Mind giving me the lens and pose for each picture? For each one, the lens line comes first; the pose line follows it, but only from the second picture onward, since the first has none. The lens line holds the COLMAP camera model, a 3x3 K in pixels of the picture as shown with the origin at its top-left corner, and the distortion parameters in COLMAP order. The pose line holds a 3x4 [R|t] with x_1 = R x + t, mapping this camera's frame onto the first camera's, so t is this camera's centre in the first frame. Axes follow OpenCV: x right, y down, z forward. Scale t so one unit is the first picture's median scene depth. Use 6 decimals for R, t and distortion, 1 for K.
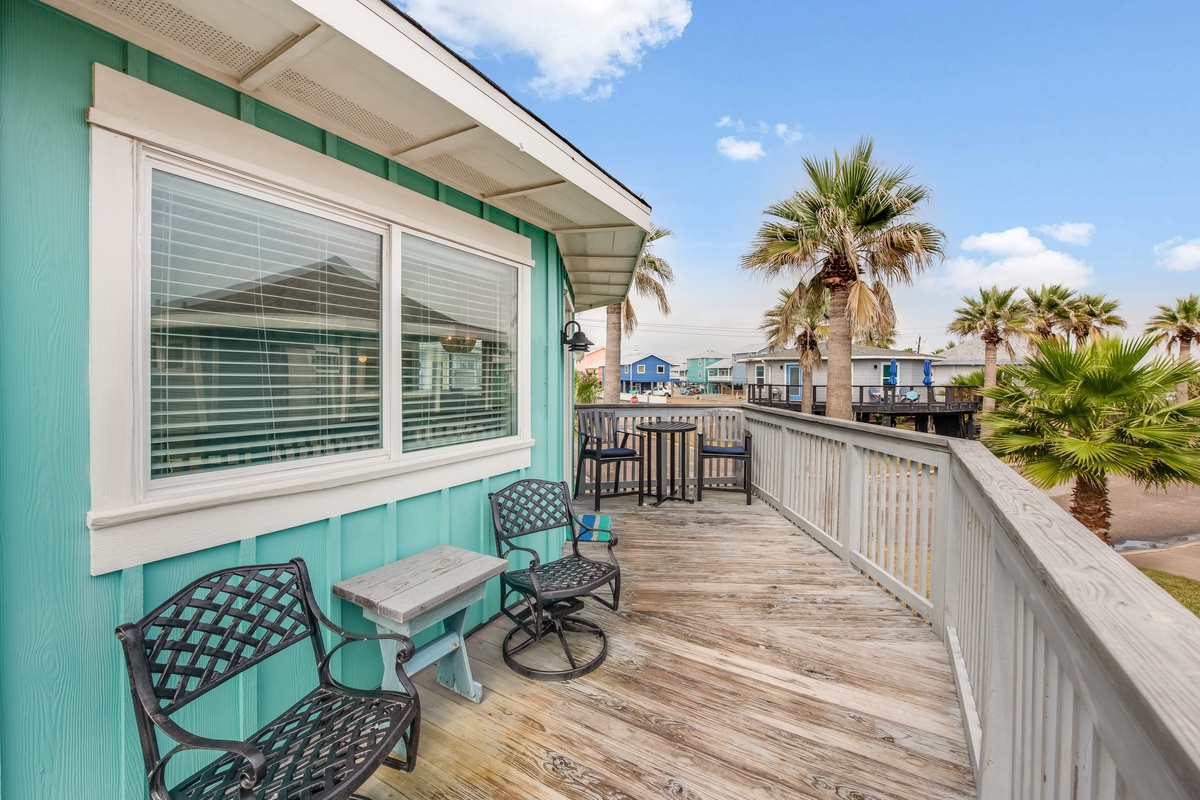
lens RADIAL K [[504.3, 0, 600.0], [0, 504.3, 400.0], [0, 0, 1]] dist [0.001802, 0.000021]
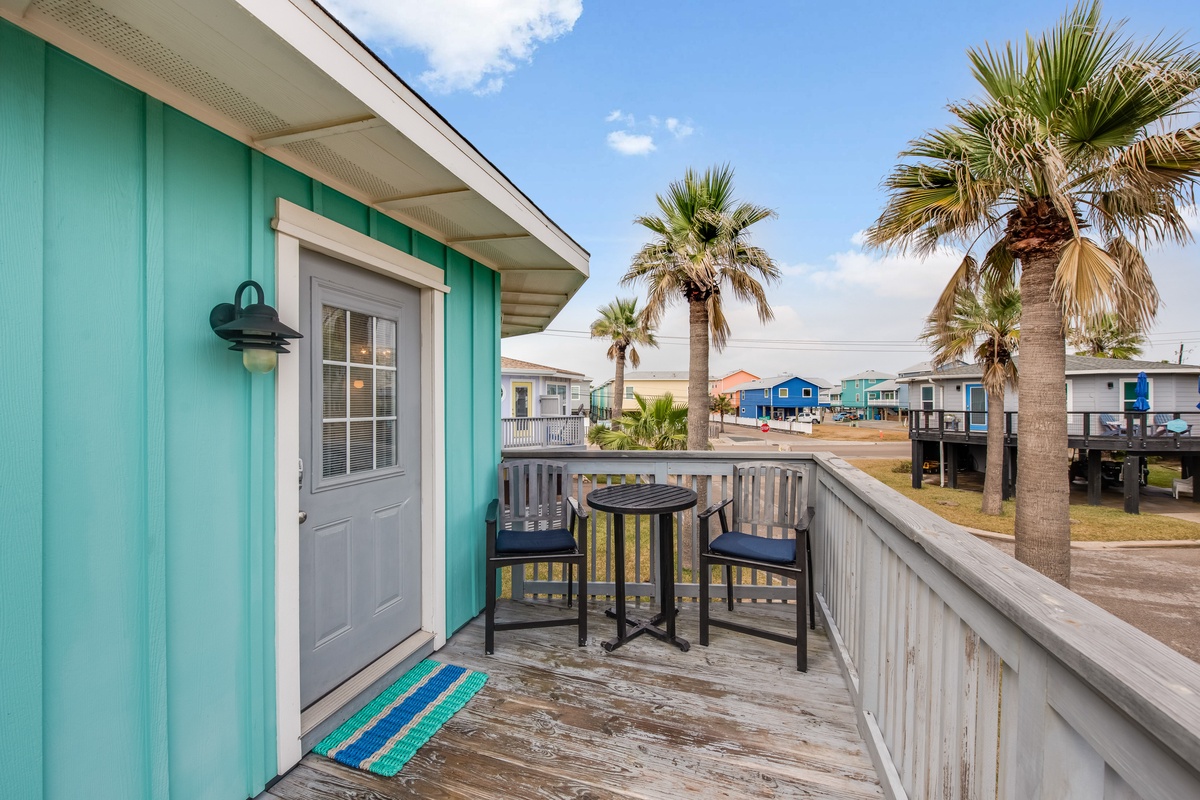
lens RADIAL K [[495.1, 0, 602.2], [0, 495.1, 411.4], [0, 0, 1]] dist [-0.002992, -0.000458]
pose [[0.956078, -0.002751, -0.293098, 0.104275], [-0.005186, 0.999641, -0.026298, -0.010790], [0.293065, 0.026663, 0.955721, 0.202740]]
